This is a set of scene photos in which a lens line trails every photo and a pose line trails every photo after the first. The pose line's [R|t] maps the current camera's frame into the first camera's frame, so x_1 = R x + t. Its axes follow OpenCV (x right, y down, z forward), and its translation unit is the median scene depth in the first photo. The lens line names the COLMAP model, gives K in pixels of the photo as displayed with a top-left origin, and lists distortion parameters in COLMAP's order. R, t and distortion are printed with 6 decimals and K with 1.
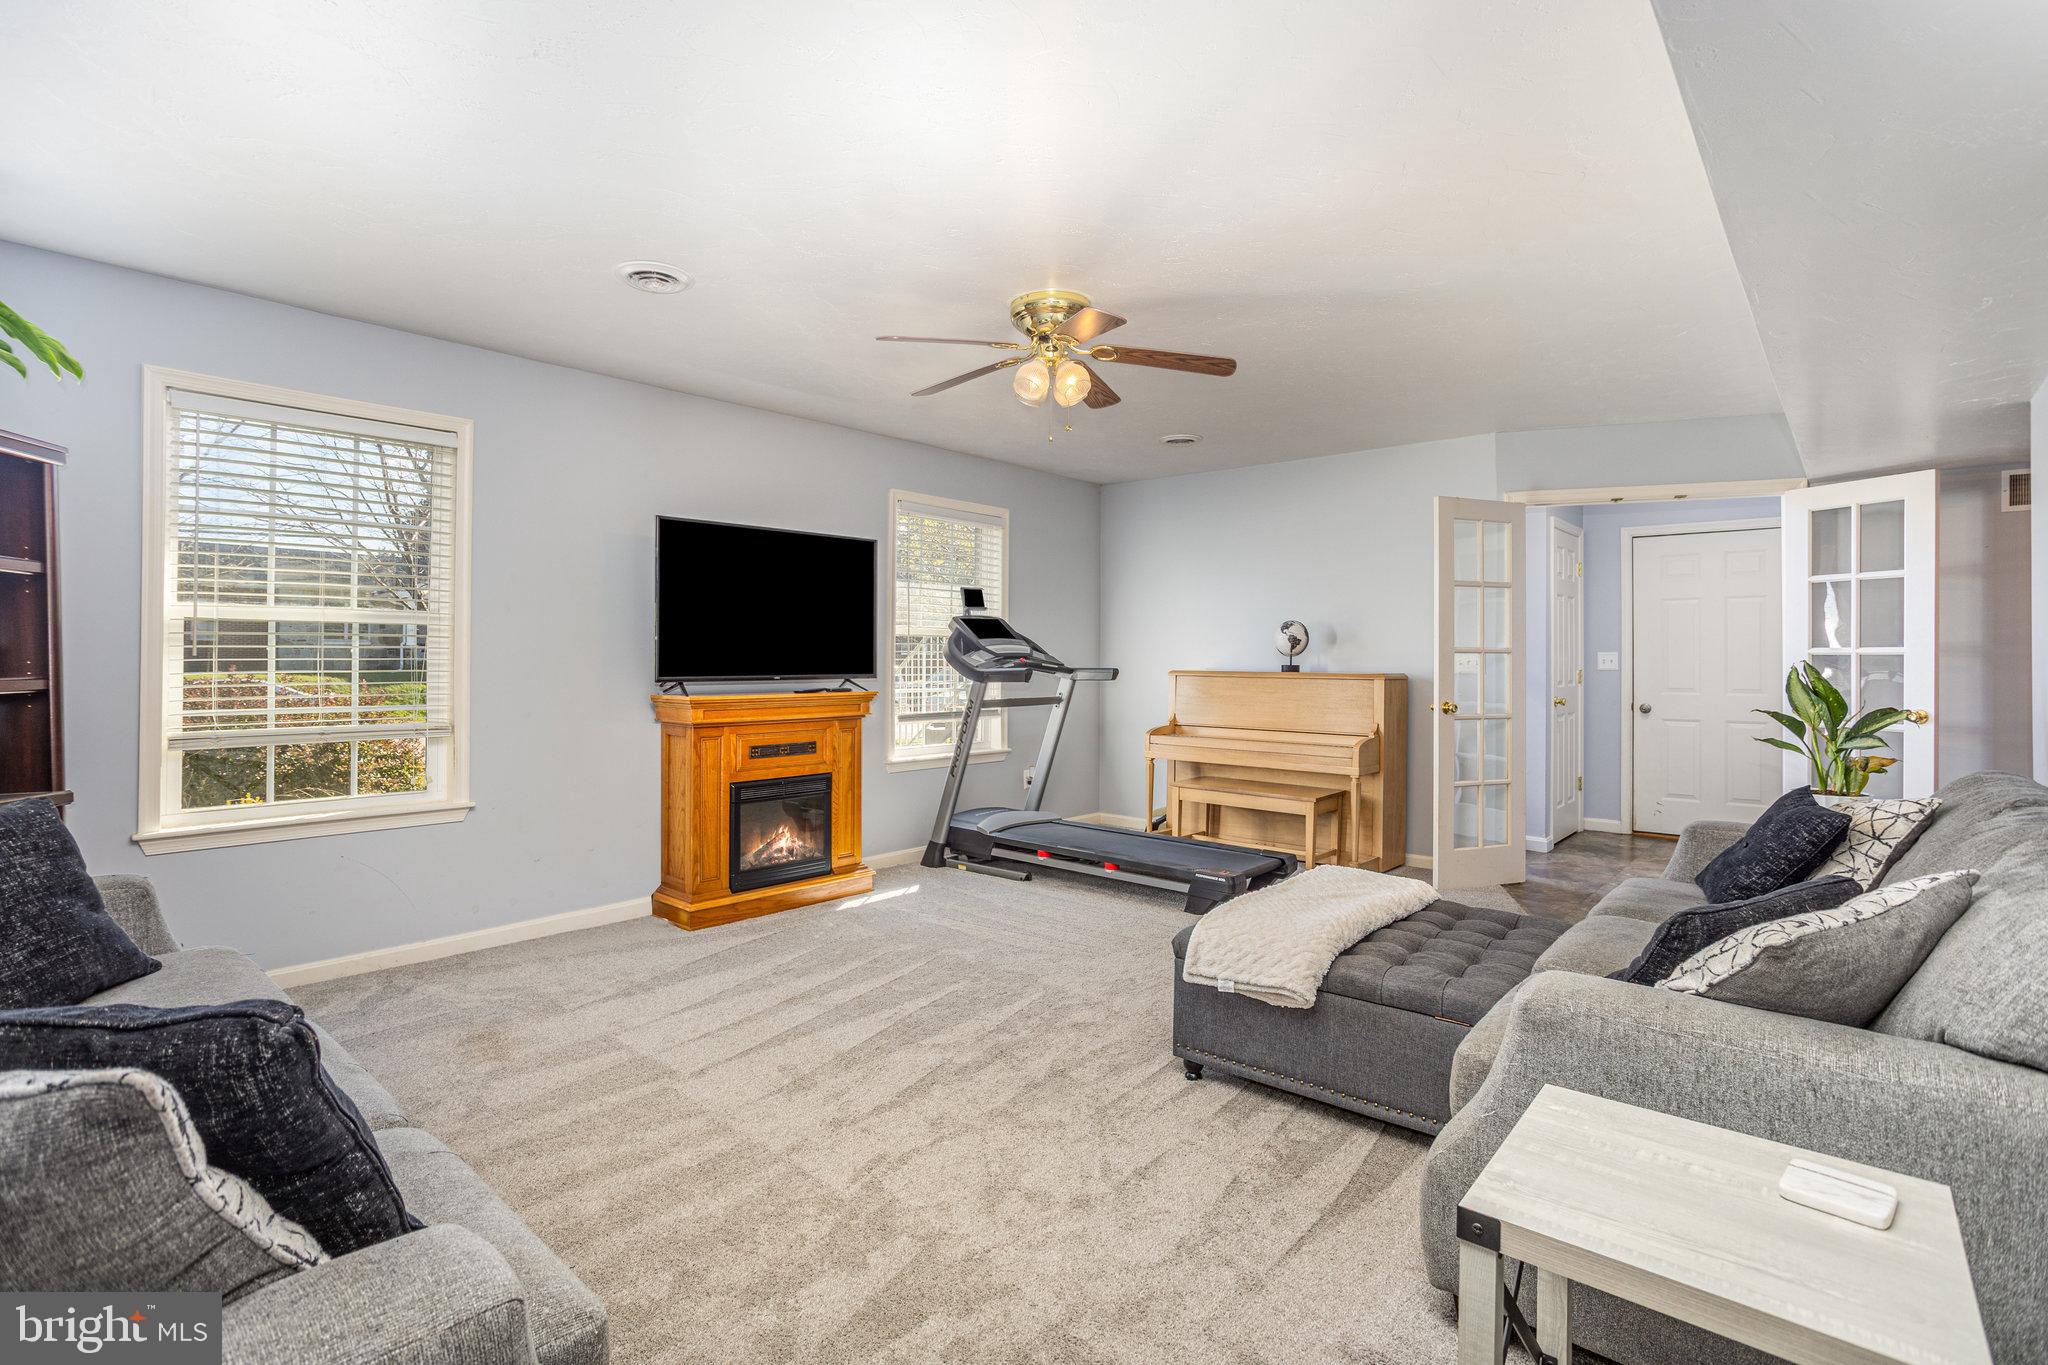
lens RADIAL K [[990.4, 0, 1025.5], [0, 990.4, 653.5], [0, 0, 1]] dist [-0.000811, -0.000057]
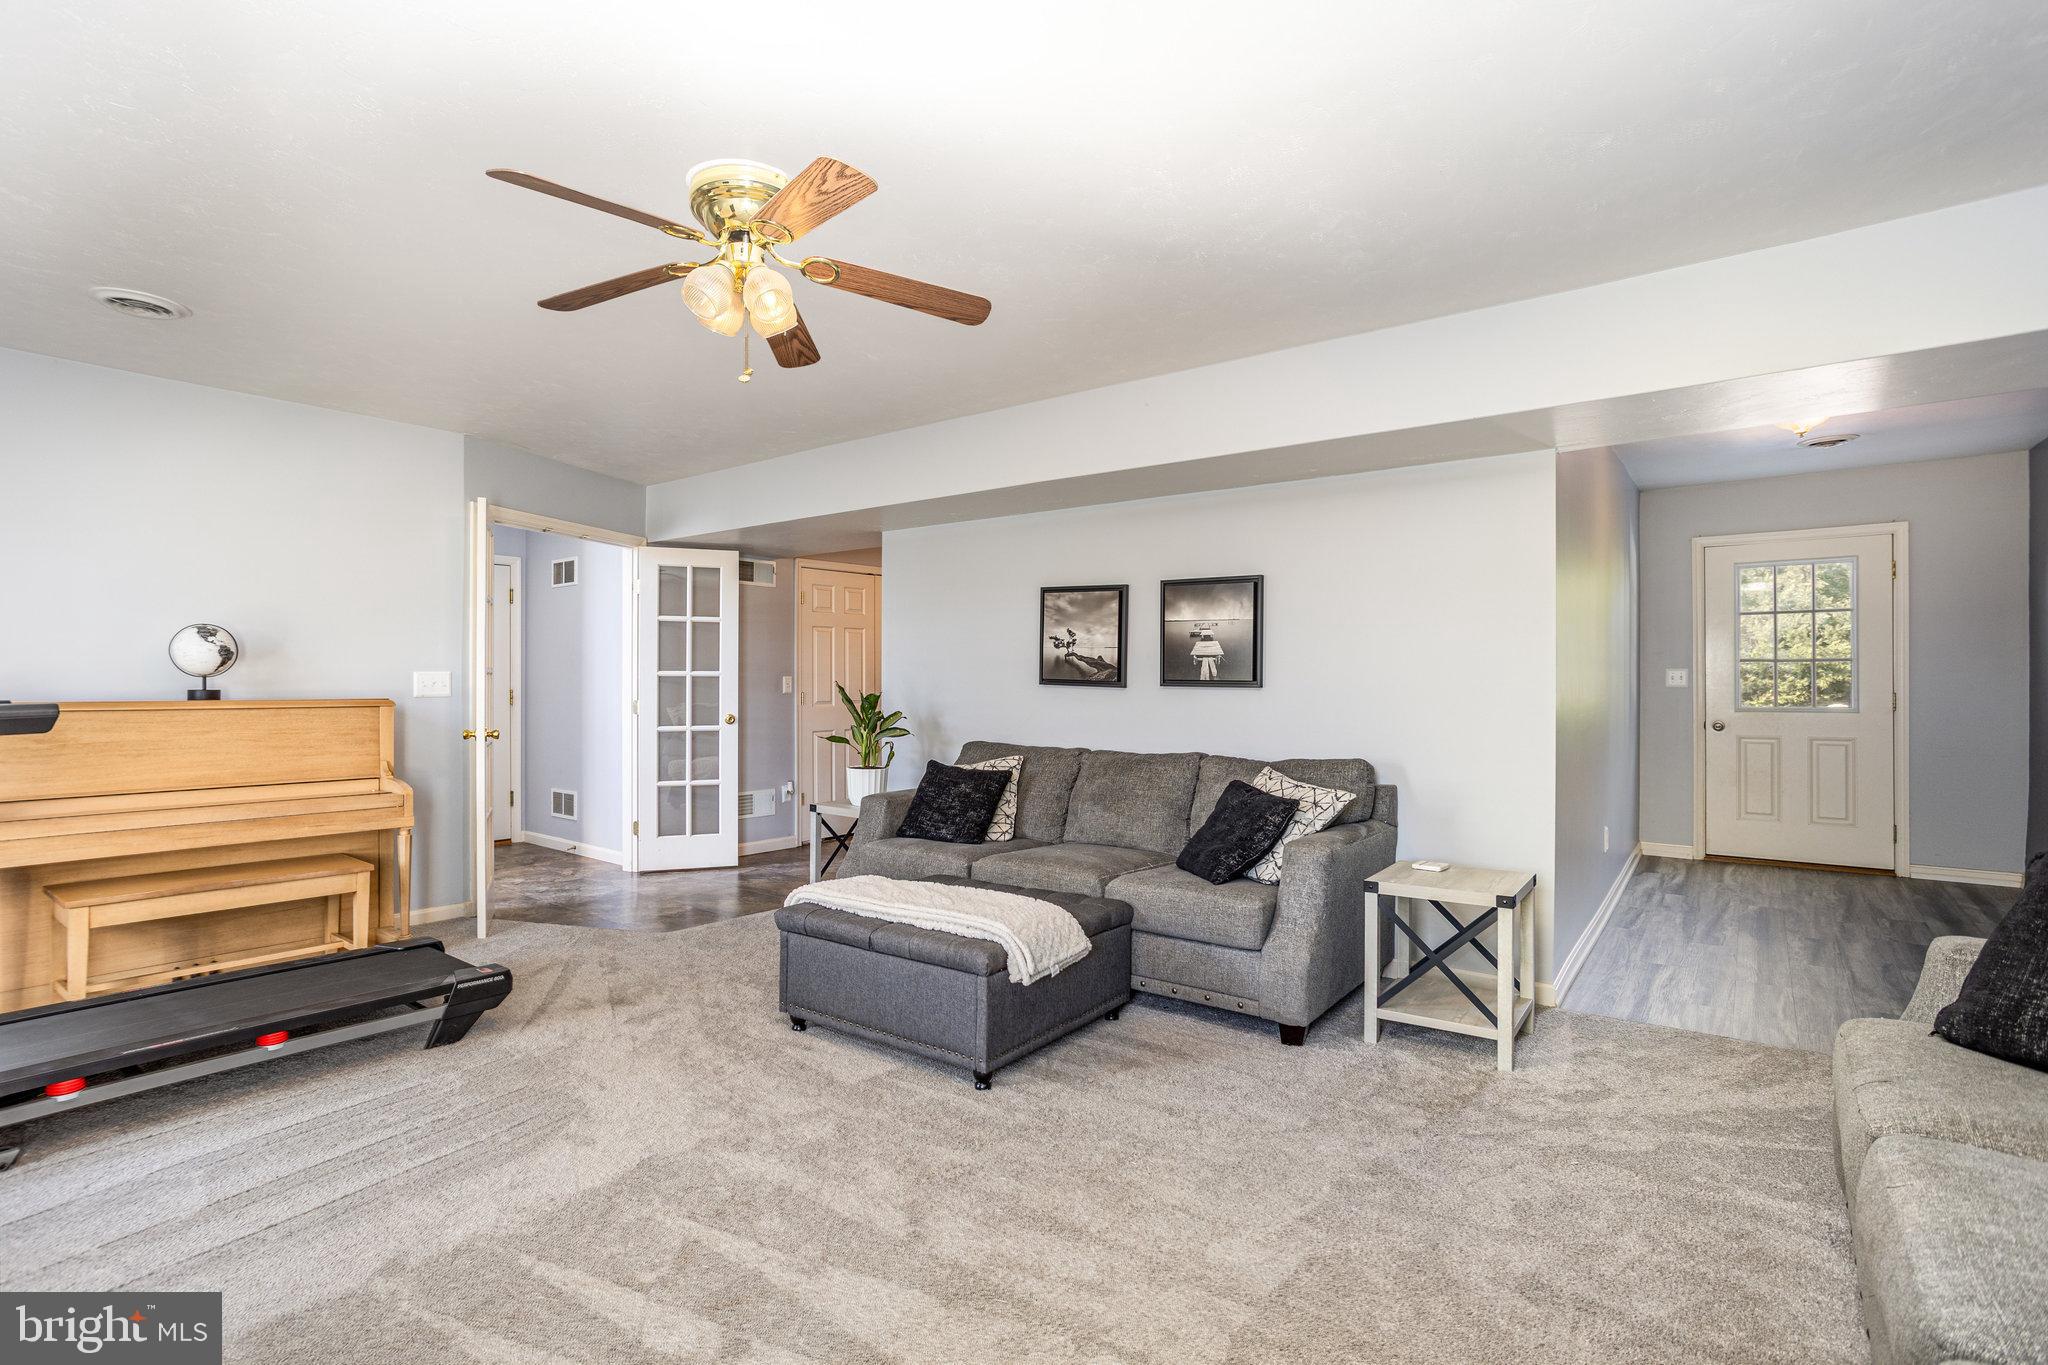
lens RADIAL K [[980.9, 0, 988.8], [0, 980.9, 669.3], [0, 0, 1]] dist [-0.042561, 0.000248]
pose [[-0.039475, 0.008145, 0.999187, -0.526885], [-0.004858, 0.999953, -0.008343, 0.000691], [-0.999209, -0.005183, -0.039434, 0.647184]]
